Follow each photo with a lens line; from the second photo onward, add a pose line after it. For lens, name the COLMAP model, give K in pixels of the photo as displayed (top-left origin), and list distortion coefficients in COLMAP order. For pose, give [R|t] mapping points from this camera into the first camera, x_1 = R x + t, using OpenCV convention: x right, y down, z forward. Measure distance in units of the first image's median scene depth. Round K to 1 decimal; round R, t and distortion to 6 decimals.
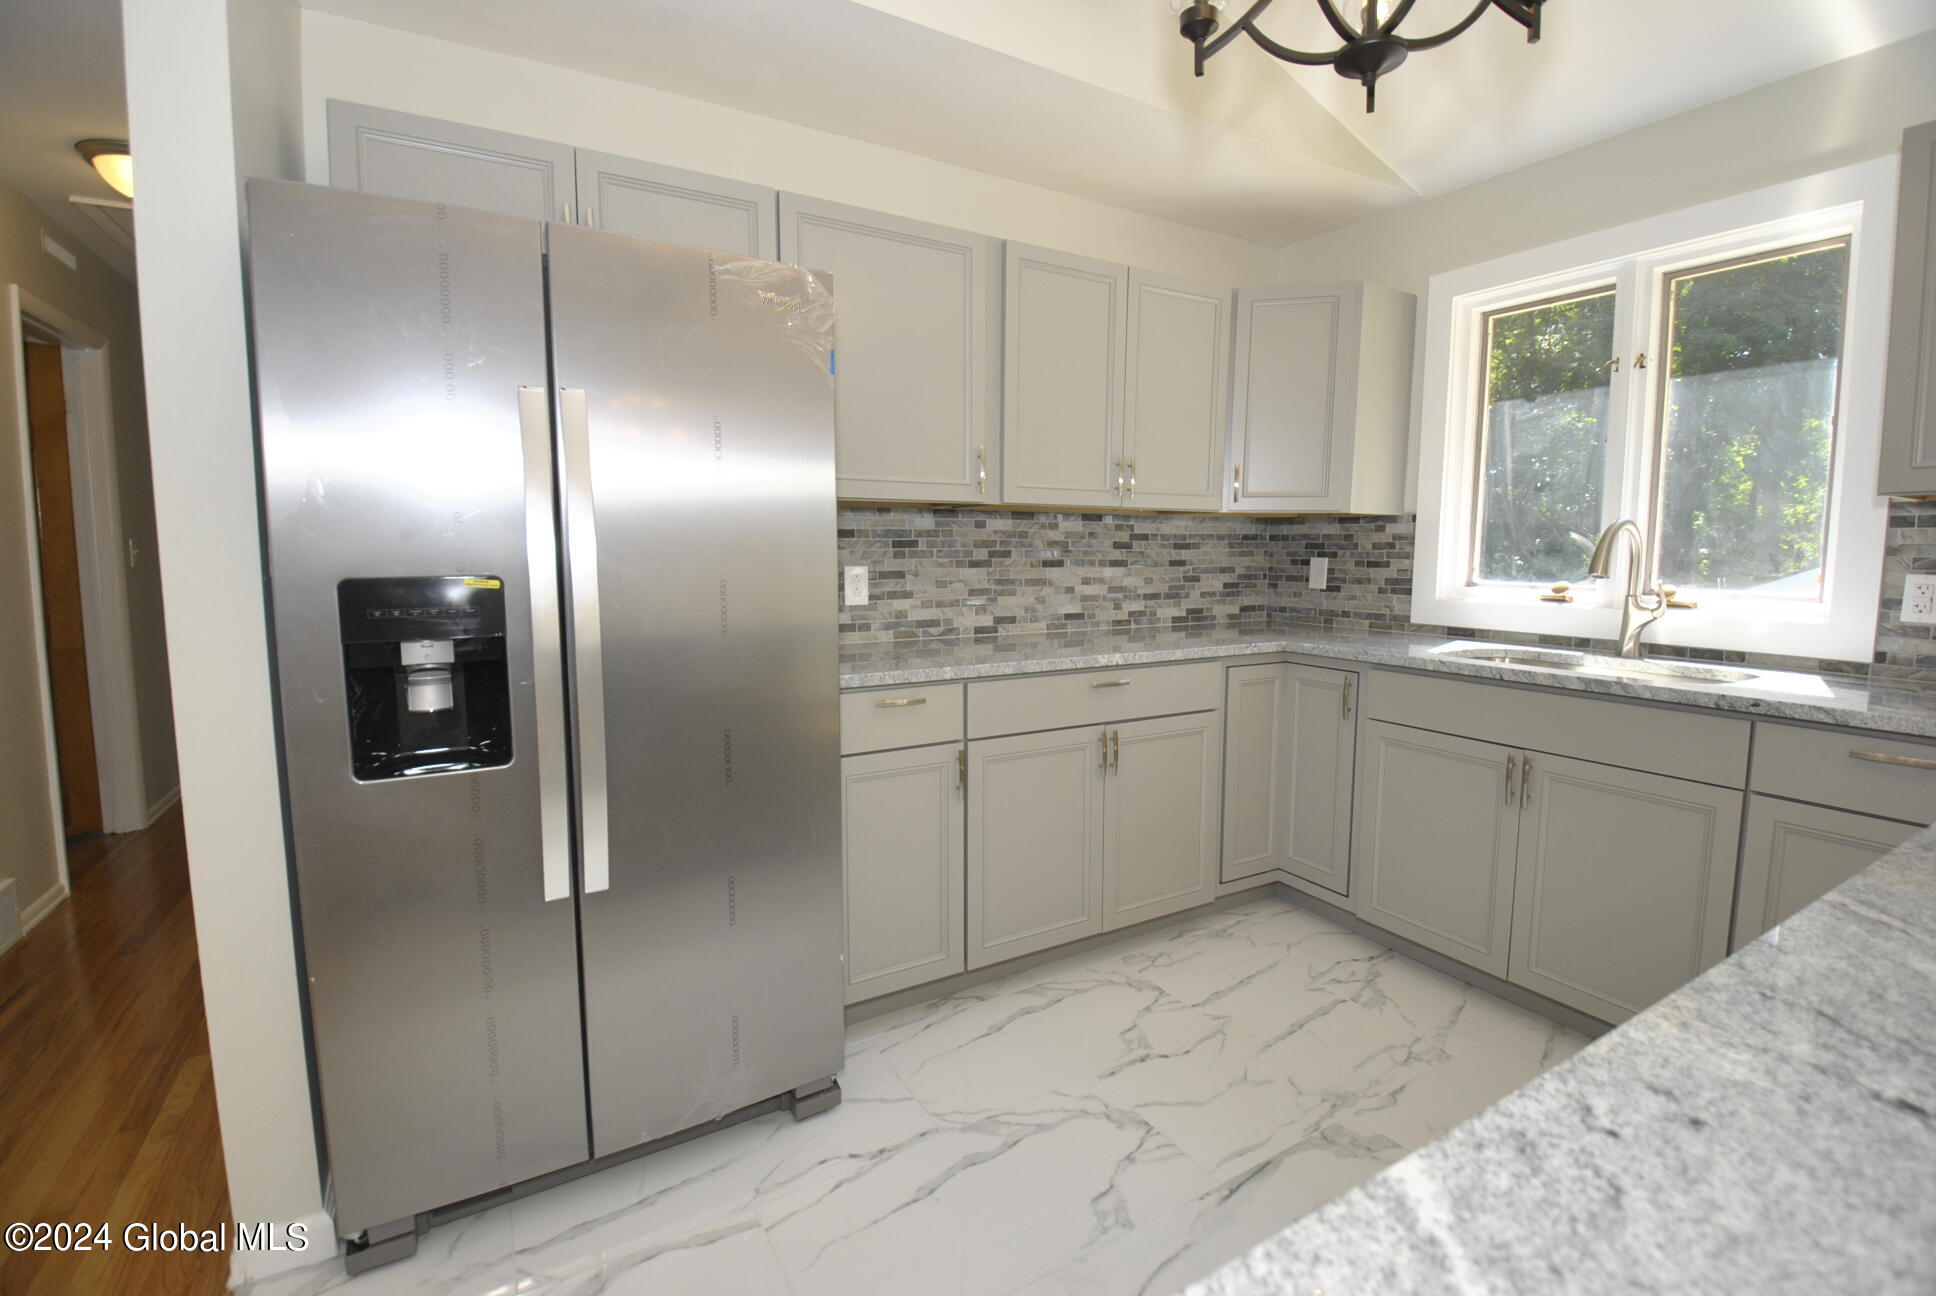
lens RADIAL K [[856.7, 0, 984.3], [0, 856.7, 637.7], [0, 0, 1]] dist [-0.000414, -0.015588]
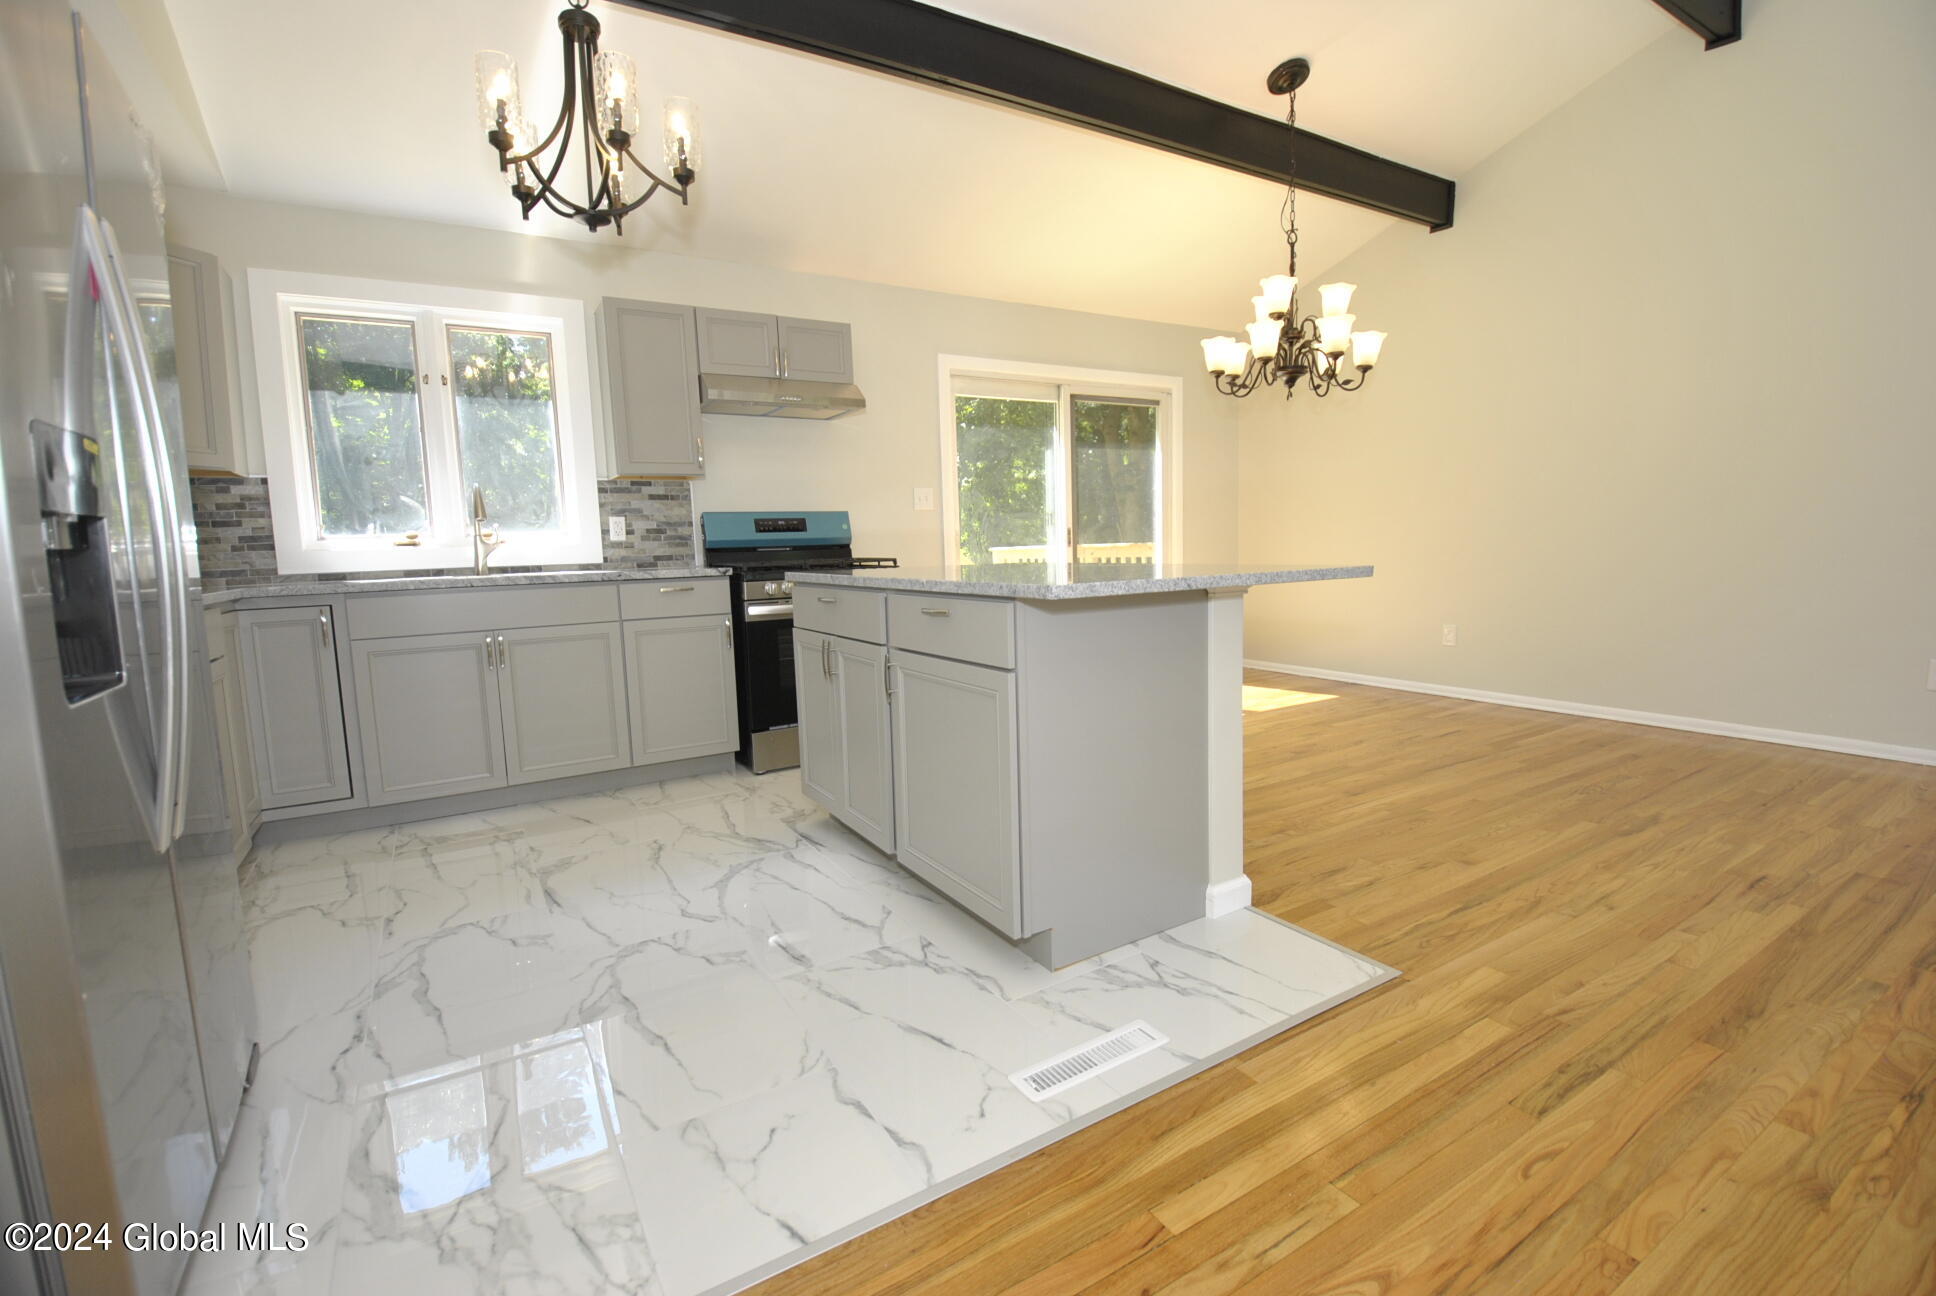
lens RADIAL K [[856.7, 0, 984.3], [0, 856.7, 637.7], [0, 0, 1]] dist [-0.000414, -0.015588]
pose [[-0.020031, -0.114587, 0.993211, -0.669667], [0.135616, 0.983918, 0.116250, 0.062903], [-0.990559, 0.137024, -0.004170, 0.106637]]
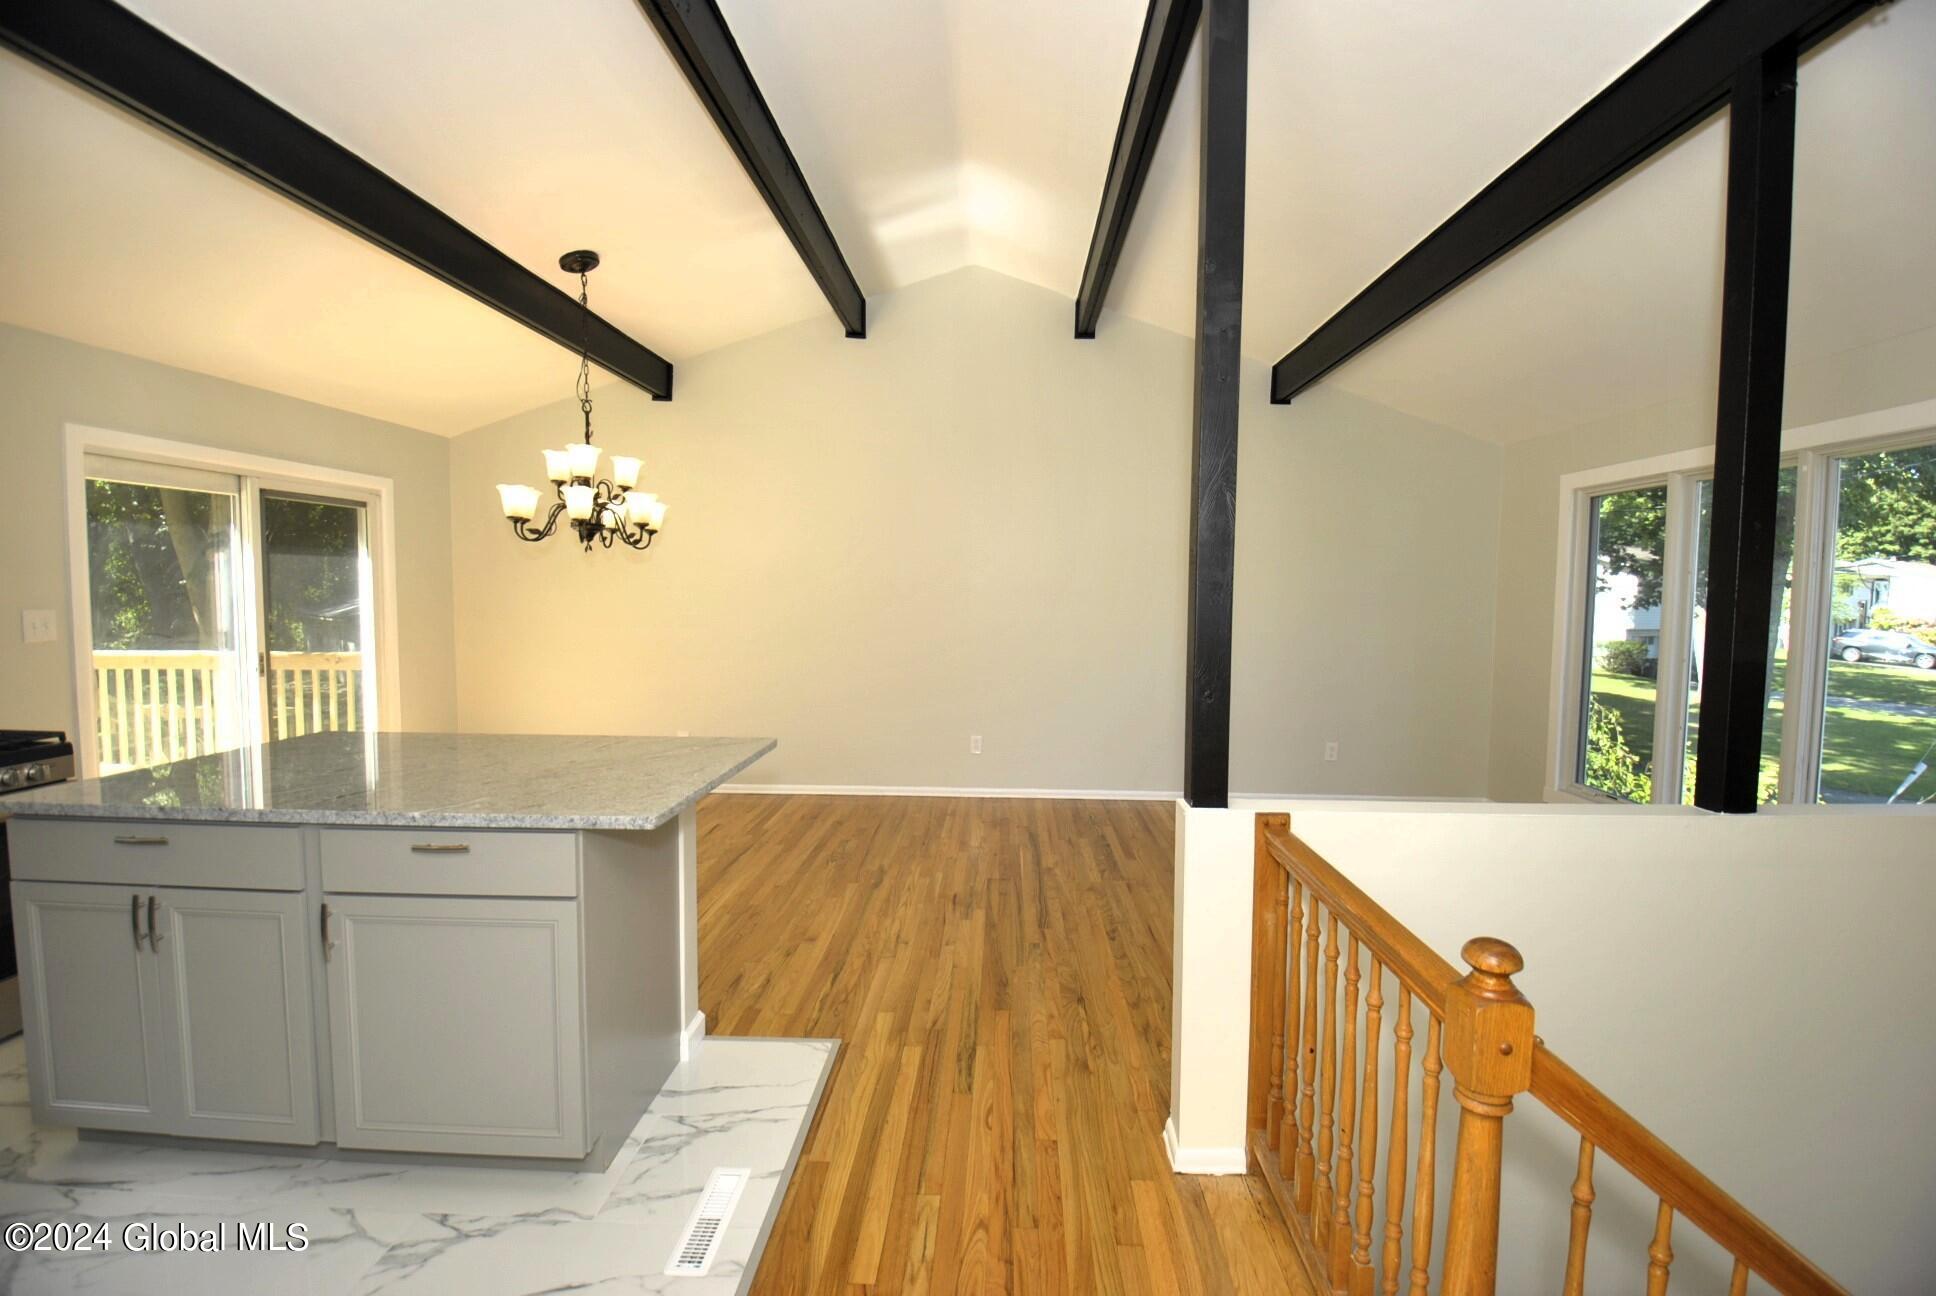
lens RADIAL K [[856.7, 0, 984.3], [0, 856.7, 637.7], [0, 0, 1]] dist [-0.000414, -0.015588]
pose [[-0.844557, -0.040716, 0.533915, -0.652923], [0.045945, 0.987917, 0.148014, -0.113654], [-0.533491, 0.149537, -0.832482, 0.432017]]
